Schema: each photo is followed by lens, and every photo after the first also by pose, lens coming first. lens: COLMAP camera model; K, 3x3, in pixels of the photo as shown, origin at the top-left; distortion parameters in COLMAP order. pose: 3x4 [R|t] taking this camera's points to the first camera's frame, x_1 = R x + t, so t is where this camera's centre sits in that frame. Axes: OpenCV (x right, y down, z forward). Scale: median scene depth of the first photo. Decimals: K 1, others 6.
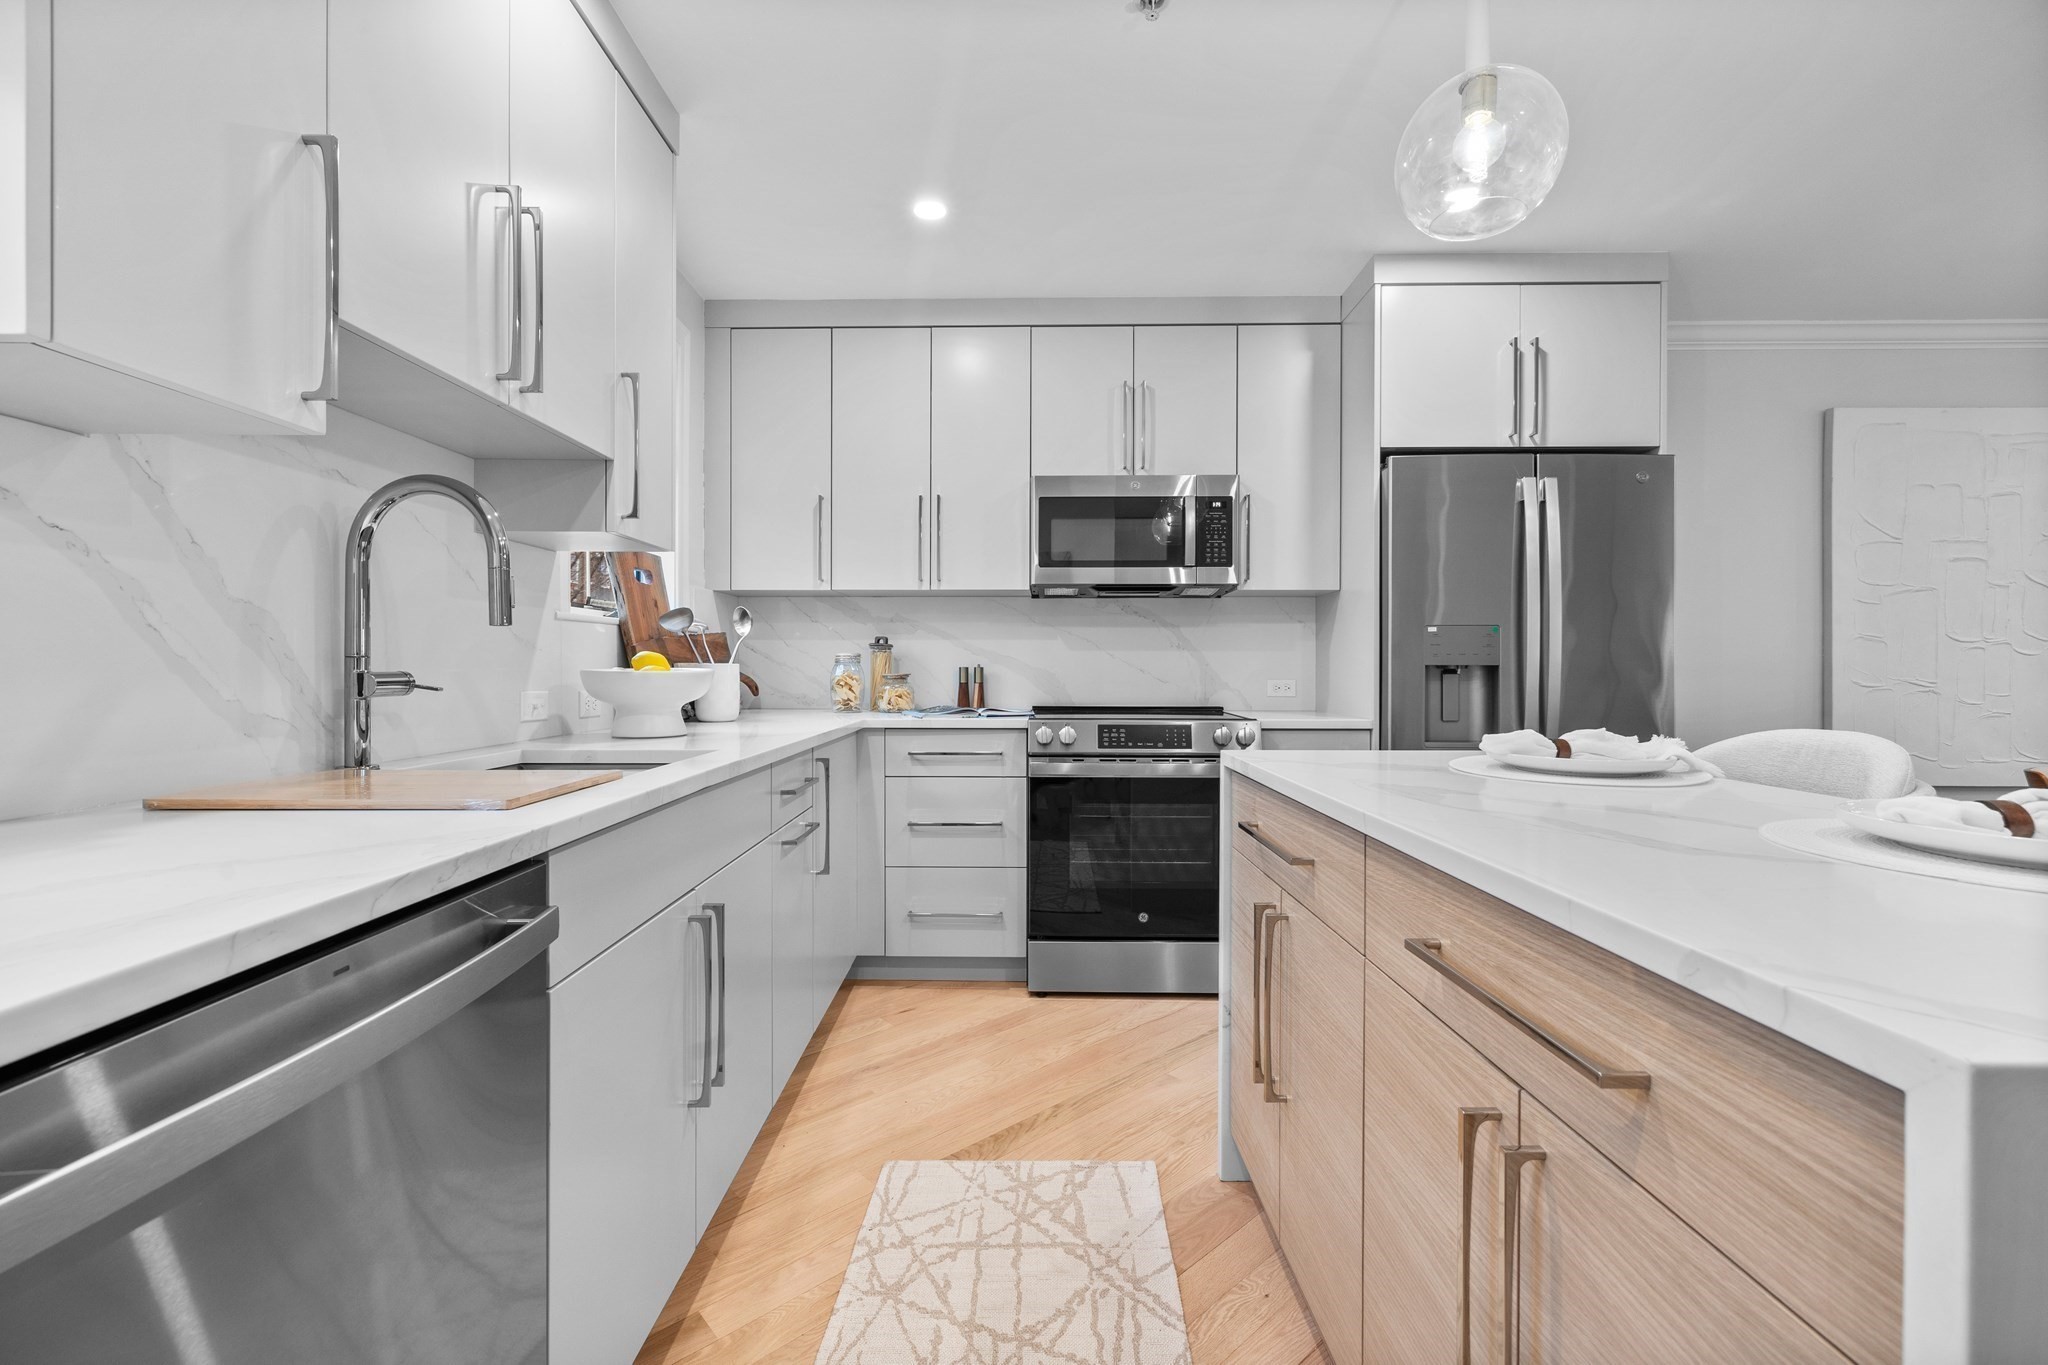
lens RADIAL K [[863.6, 0, 1031.5], [0, 863.6, 680.7], [0, 0, 1]] dist [0.000500, -0.000005]
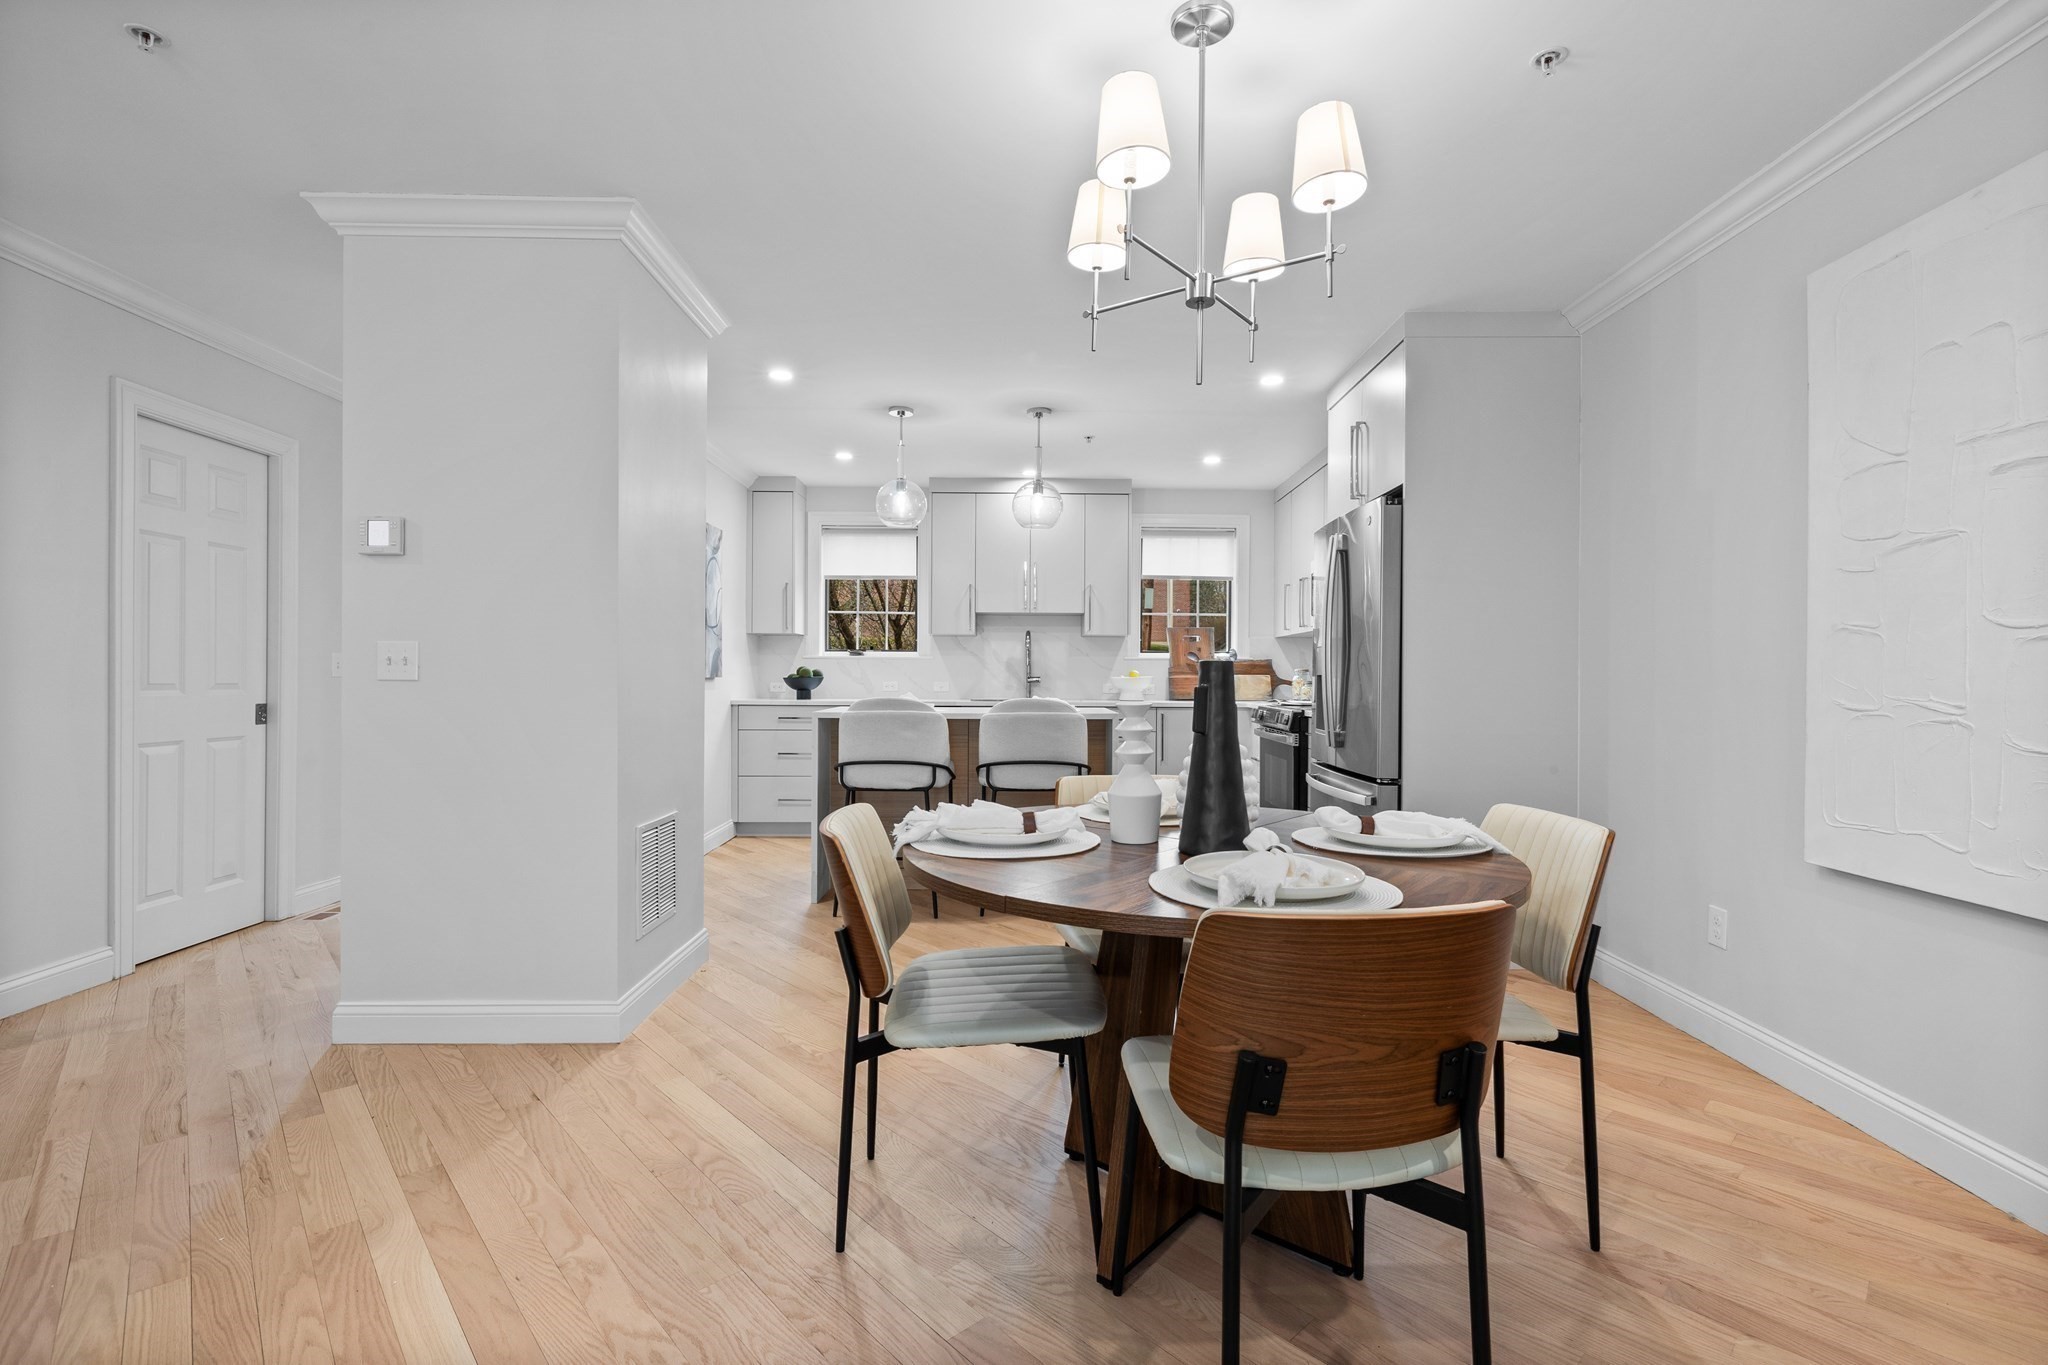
lens RADIAL K [[914.0, 0, 1025.2], [0, 914.0, 677.9], [0, 0, 1]] dist [-0.008178, -0.000058]
pose [[-0.000117, 0.000002, -1.000000, 1.880523], [-0.022478, 0.999747, 0.000004, -0.002798], [0.999747, 0.022478, -0.000117, 0.491252]]
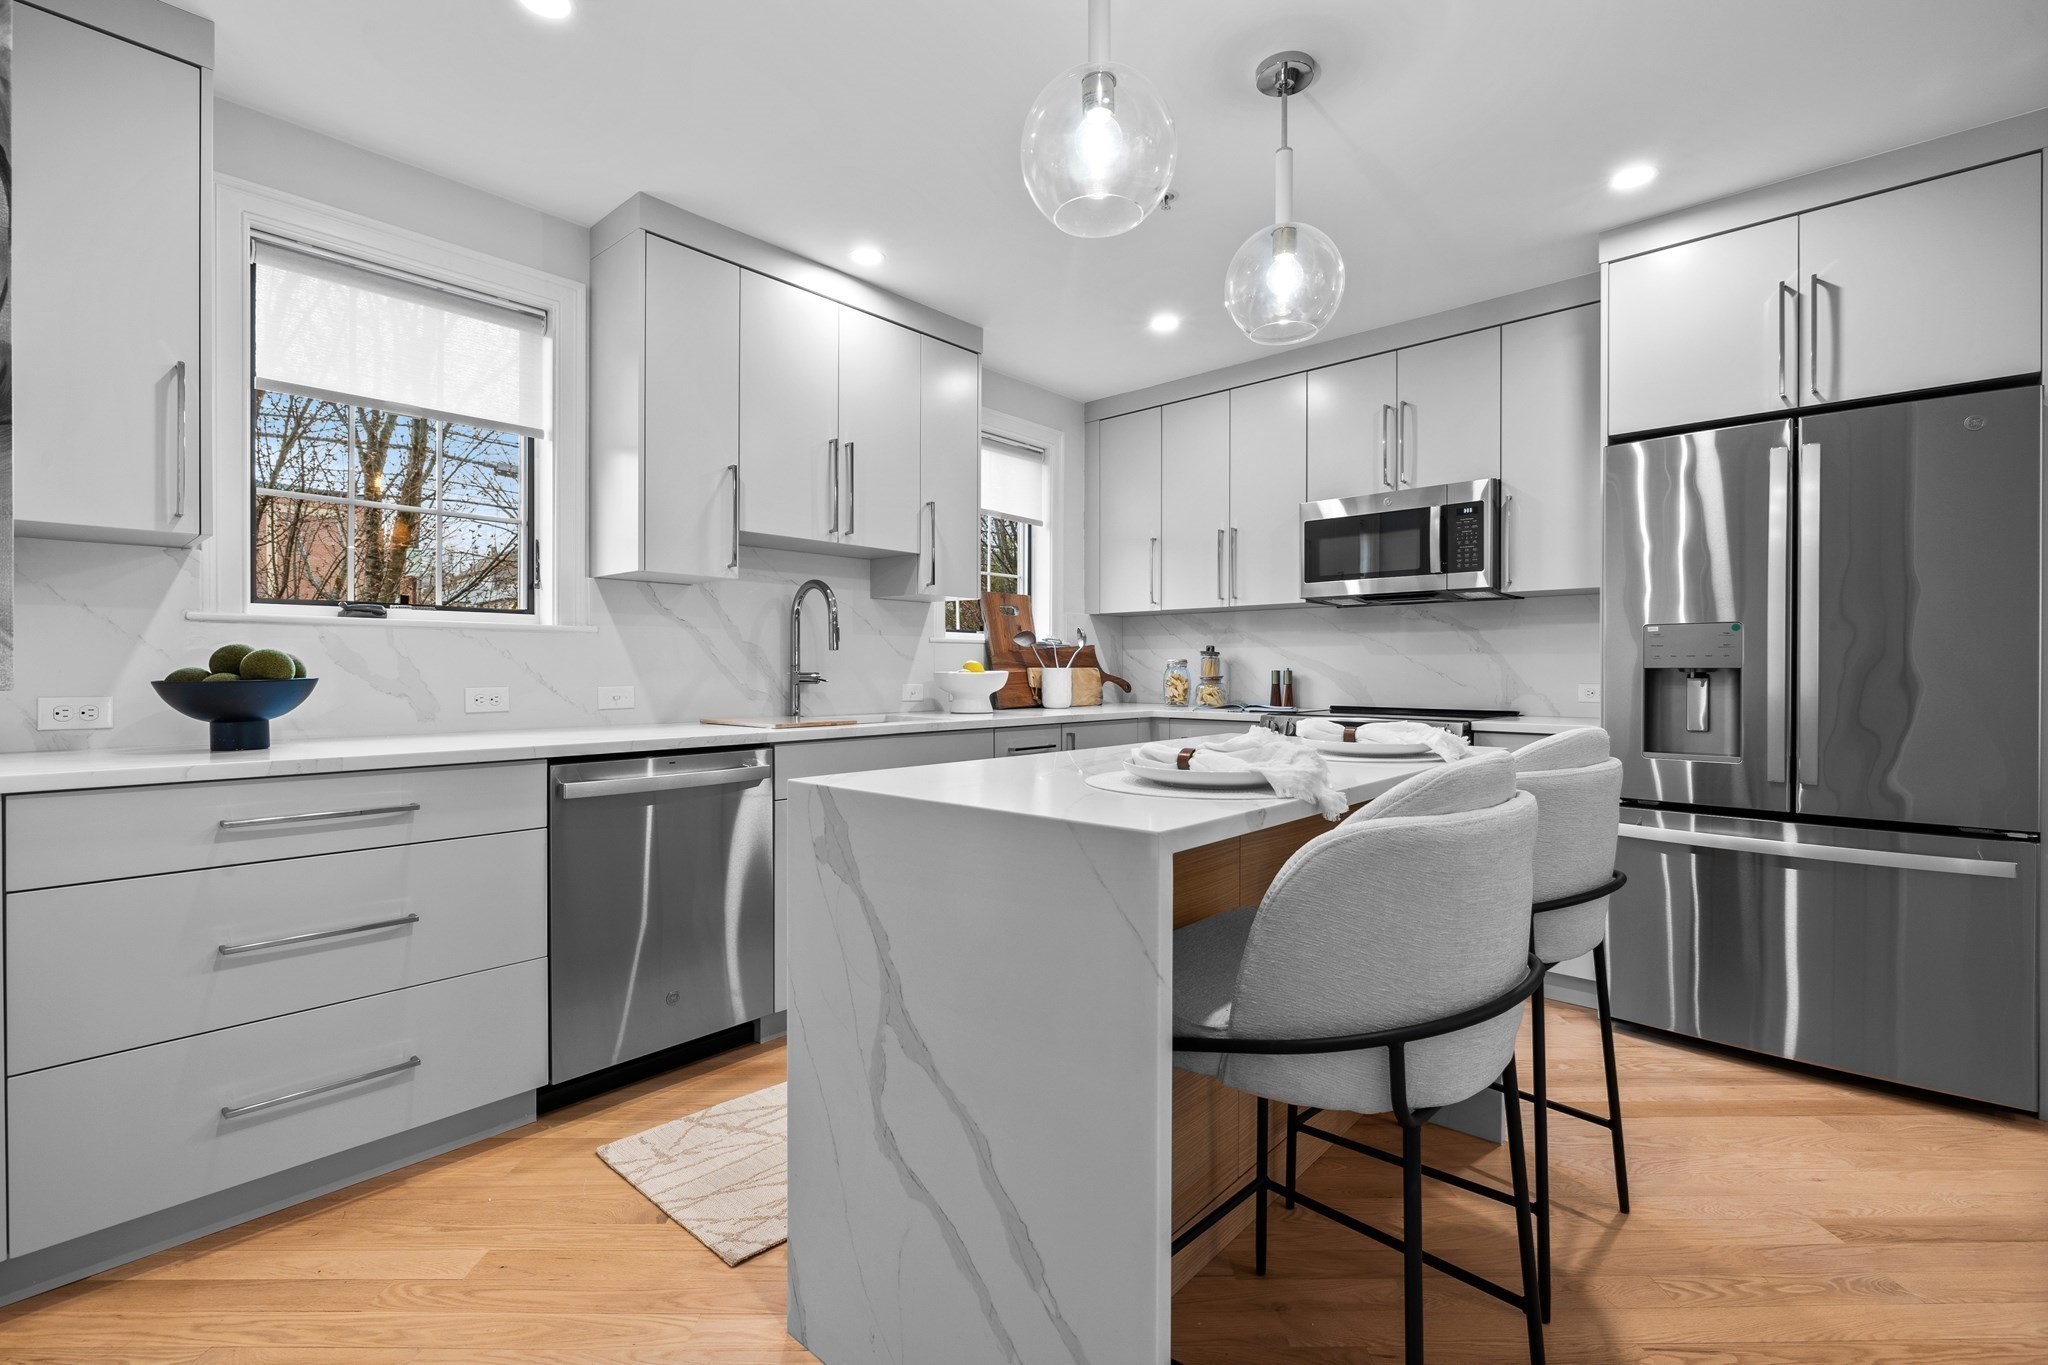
lens RADIAL K [[914.0, 0, 1025.2], [0, 914.0, 677.9], [0, 0, 1]] dist [-0.008178, -0.000058]
pose [[0.736741, 0.006002, -0.676148, 0.595302], [-0.011044, 0.999934, -0.003157, 0.002027], [0.676085, 0.009793, 0.736759, -0.147728]]
